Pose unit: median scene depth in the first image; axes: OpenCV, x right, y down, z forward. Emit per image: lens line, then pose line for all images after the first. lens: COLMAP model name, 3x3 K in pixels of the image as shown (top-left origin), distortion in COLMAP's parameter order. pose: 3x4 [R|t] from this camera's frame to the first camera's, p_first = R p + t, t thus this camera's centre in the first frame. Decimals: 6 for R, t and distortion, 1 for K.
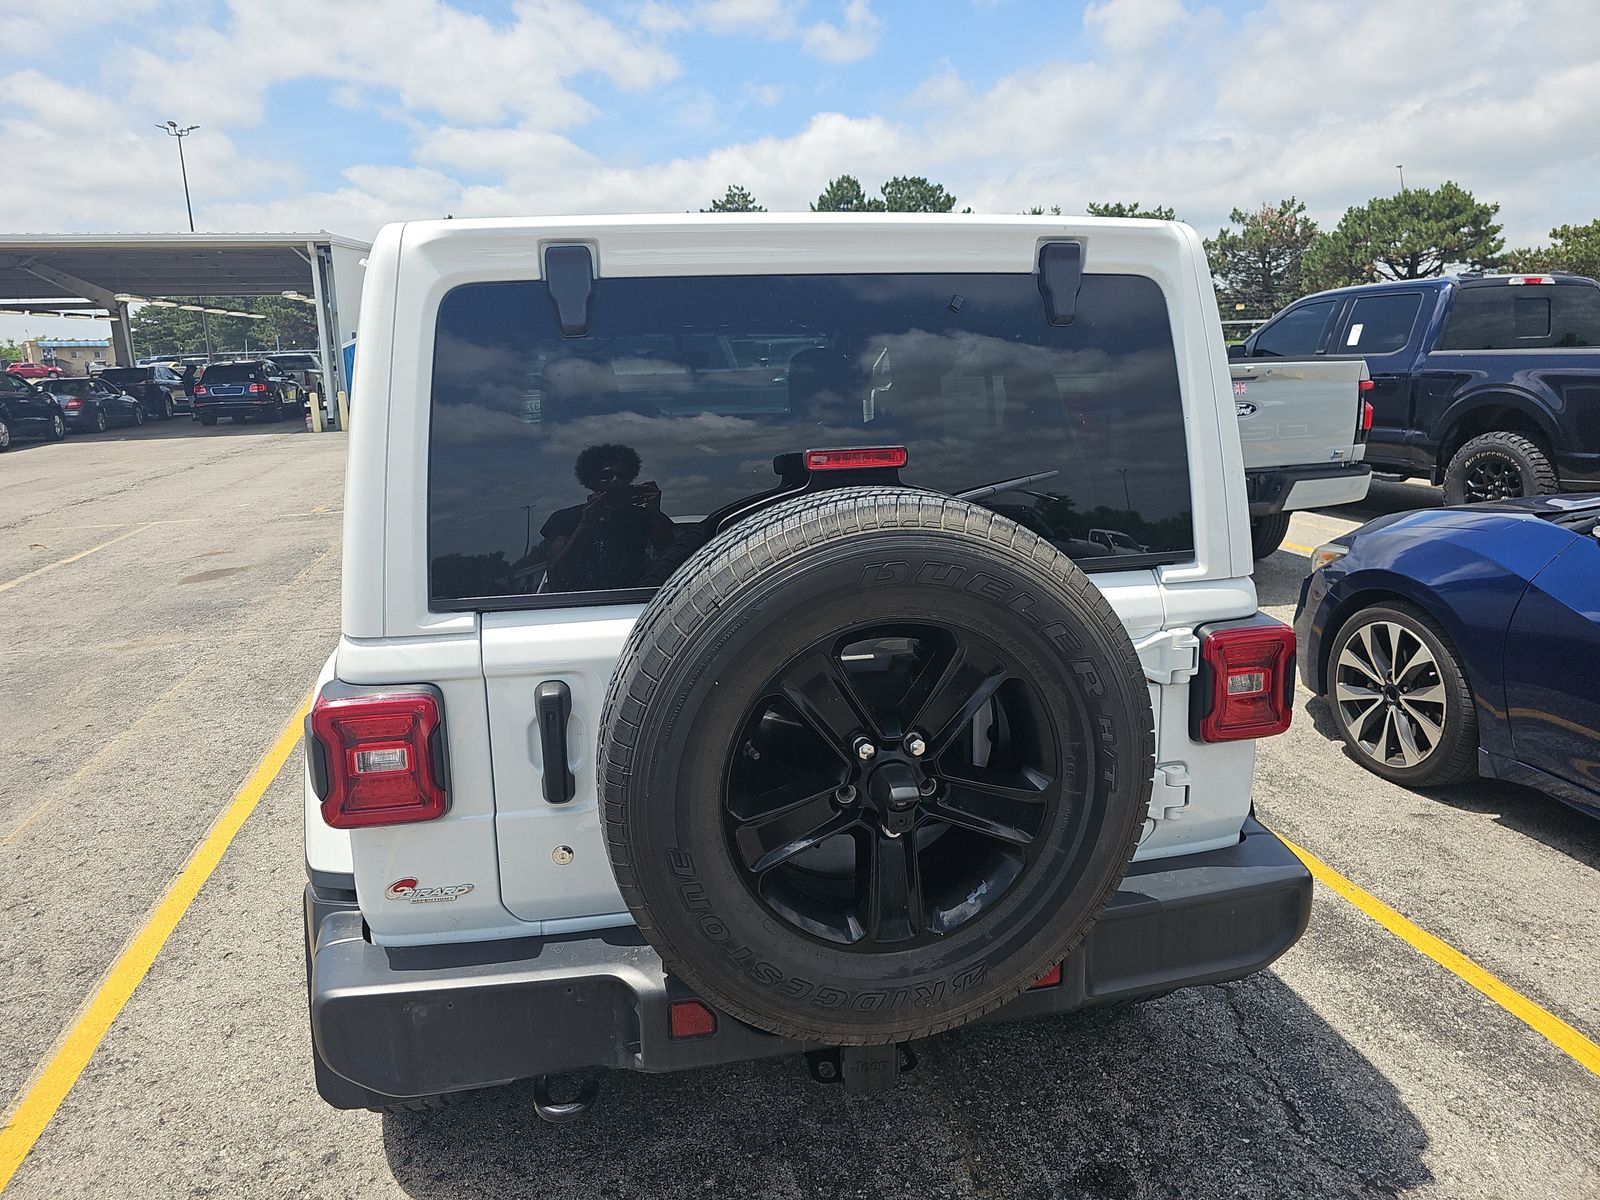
lens RADIAL K [[1086.5, 0, 786.5], [0, 1086.5, 588.9], [0, 0, 1]] dist [0.031263, -0.032473]
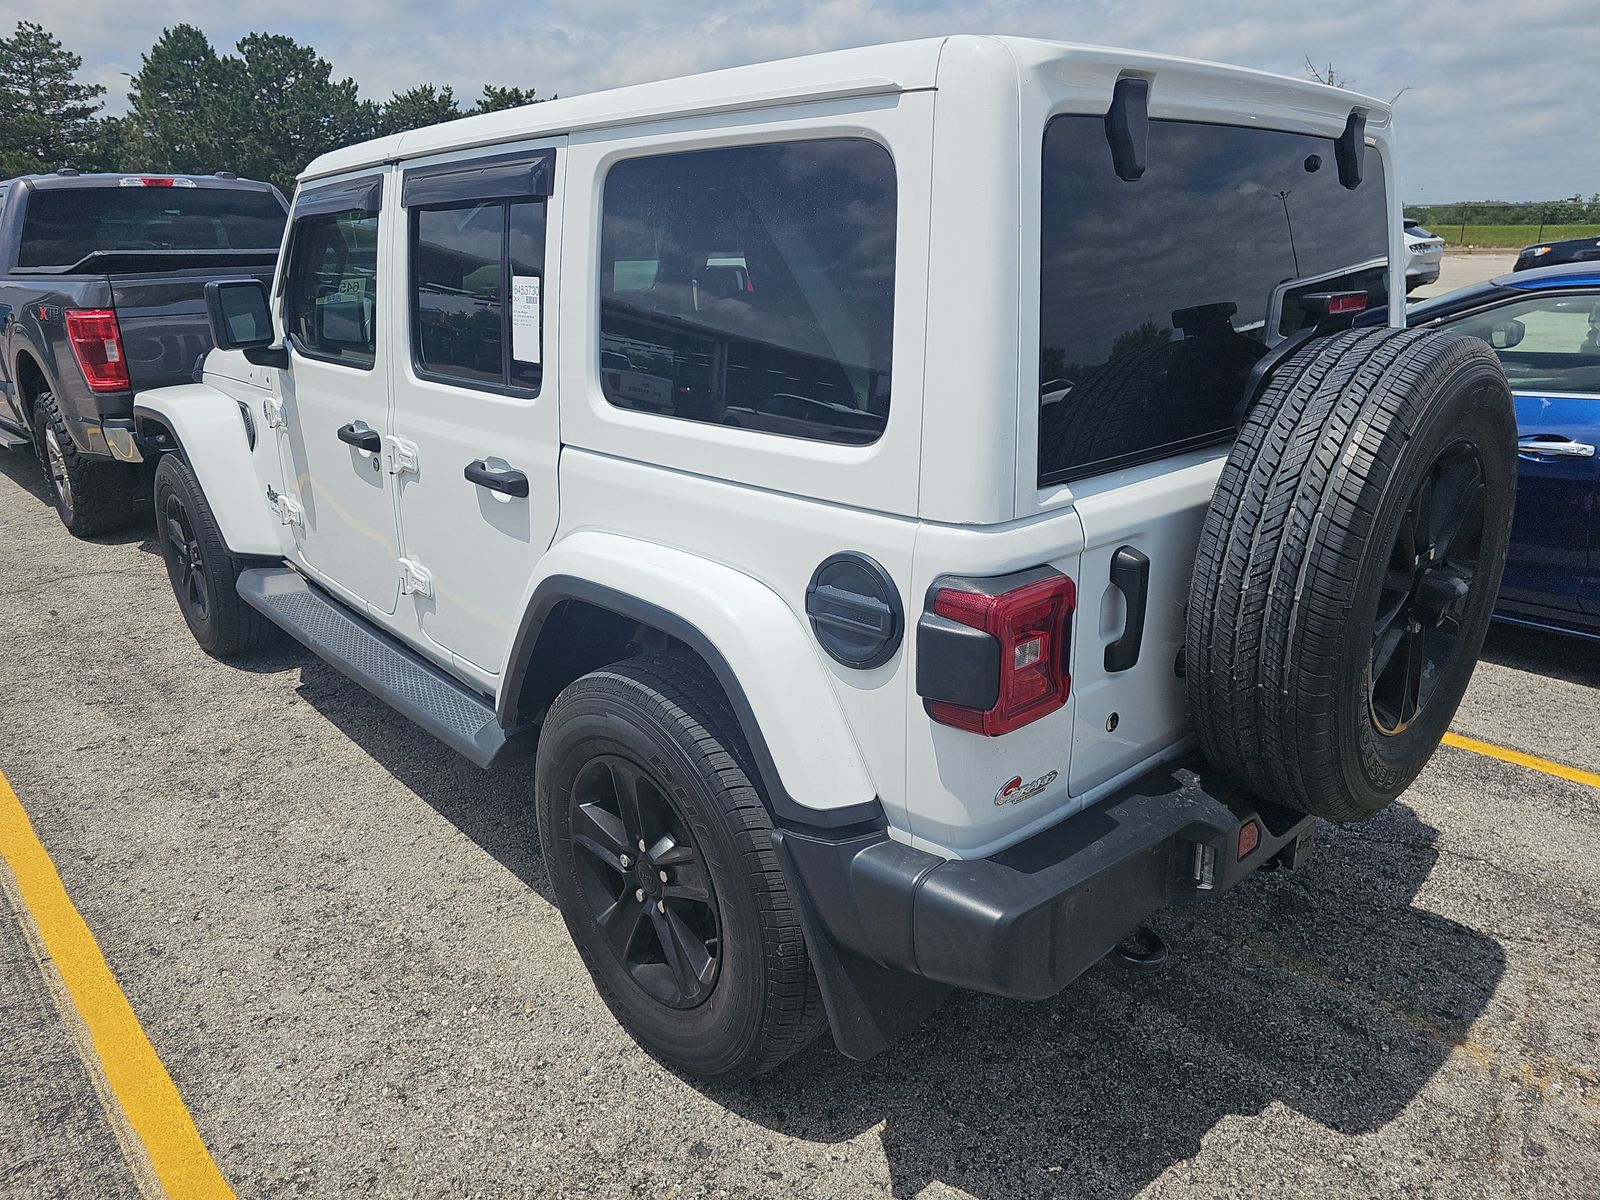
lens RADIAL K [[1086.5, 0, 789.7], [0, 1086.5, 601.3], [0, 0, 1]] dist [0.031263, -0.032473]
pose [[0.845278, -0.153544, 0.511791, -0.053693], [0.102043, 0.986581, 0.127453, -0.001234], [-0.524493, -0.055509, 0.849603, 0.017834]]
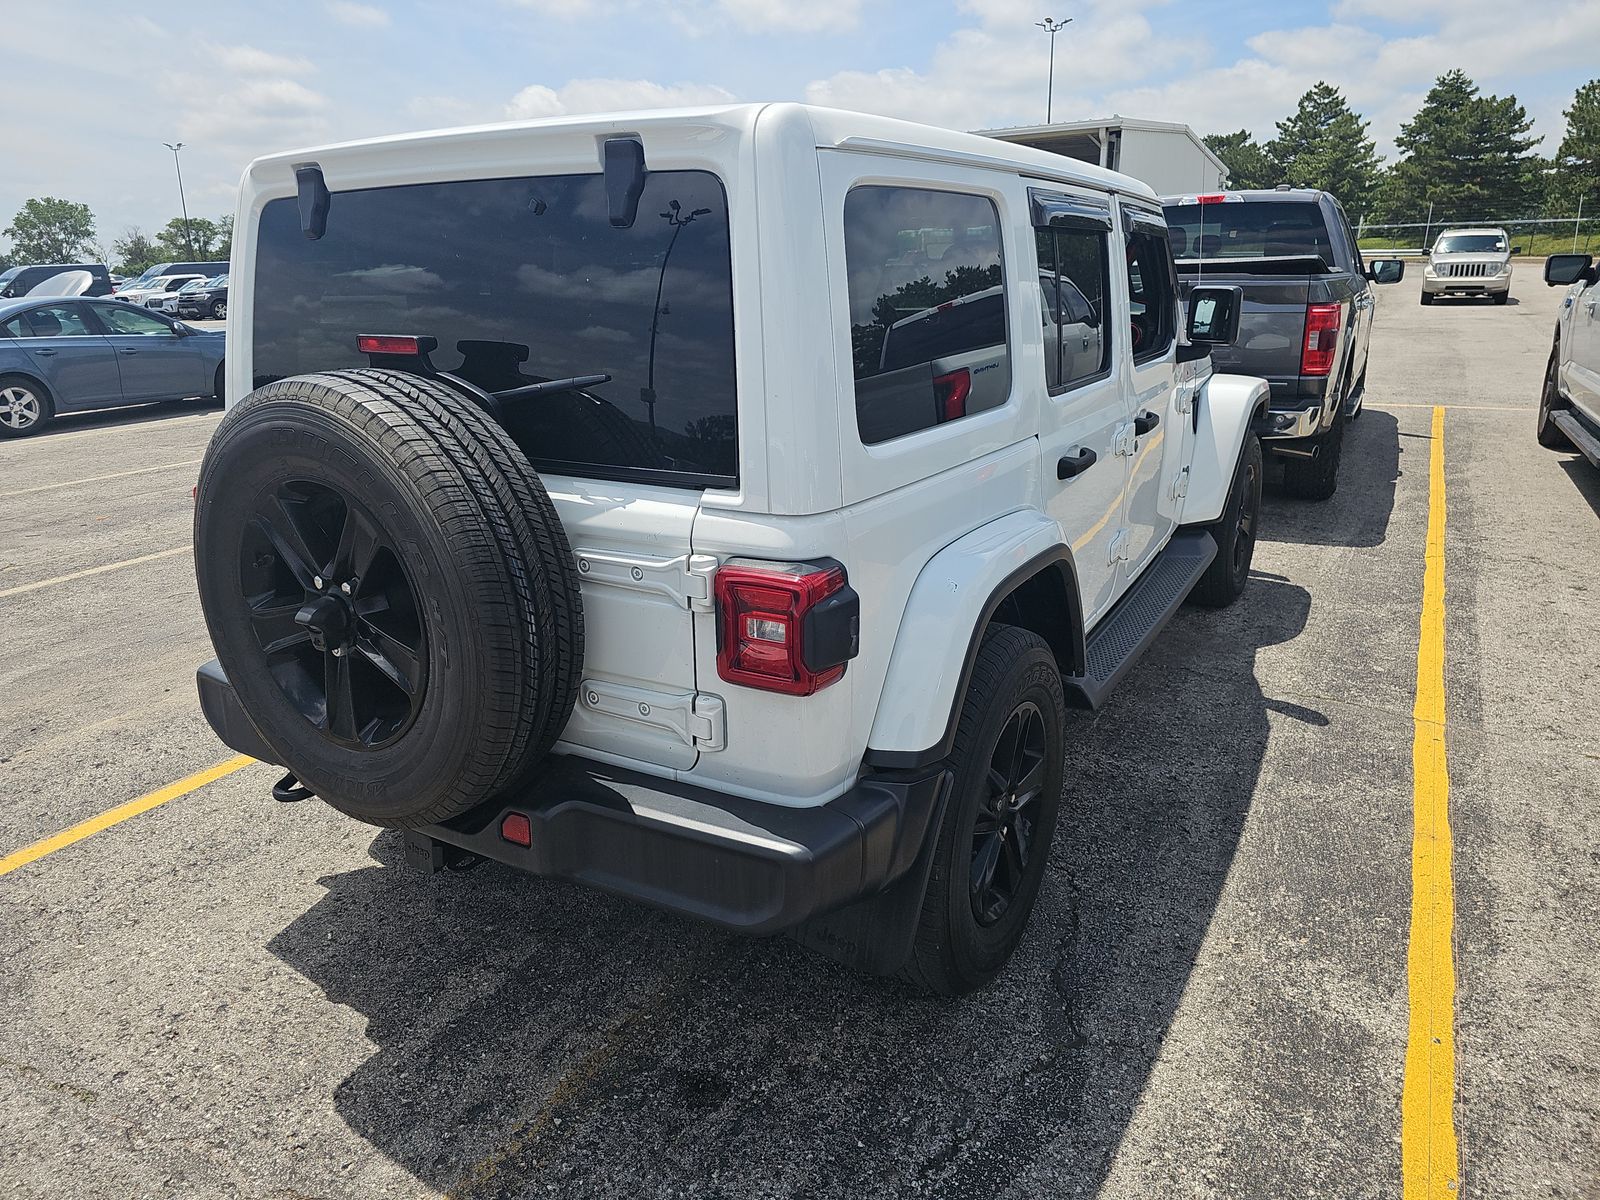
lens RADIAL K [[1086.5, 0, 789.9], [0, 1086.5, 603.8], [0, 0, 1]] dist [0.031263, -0.032473]
pose [[0.723044, 0.214188, -0.656758, 0.063438], [-0.139963, 0.976422, 0.164350, -0.005494], [0.676474, -0.026911, 0.735974, 0.022025]]
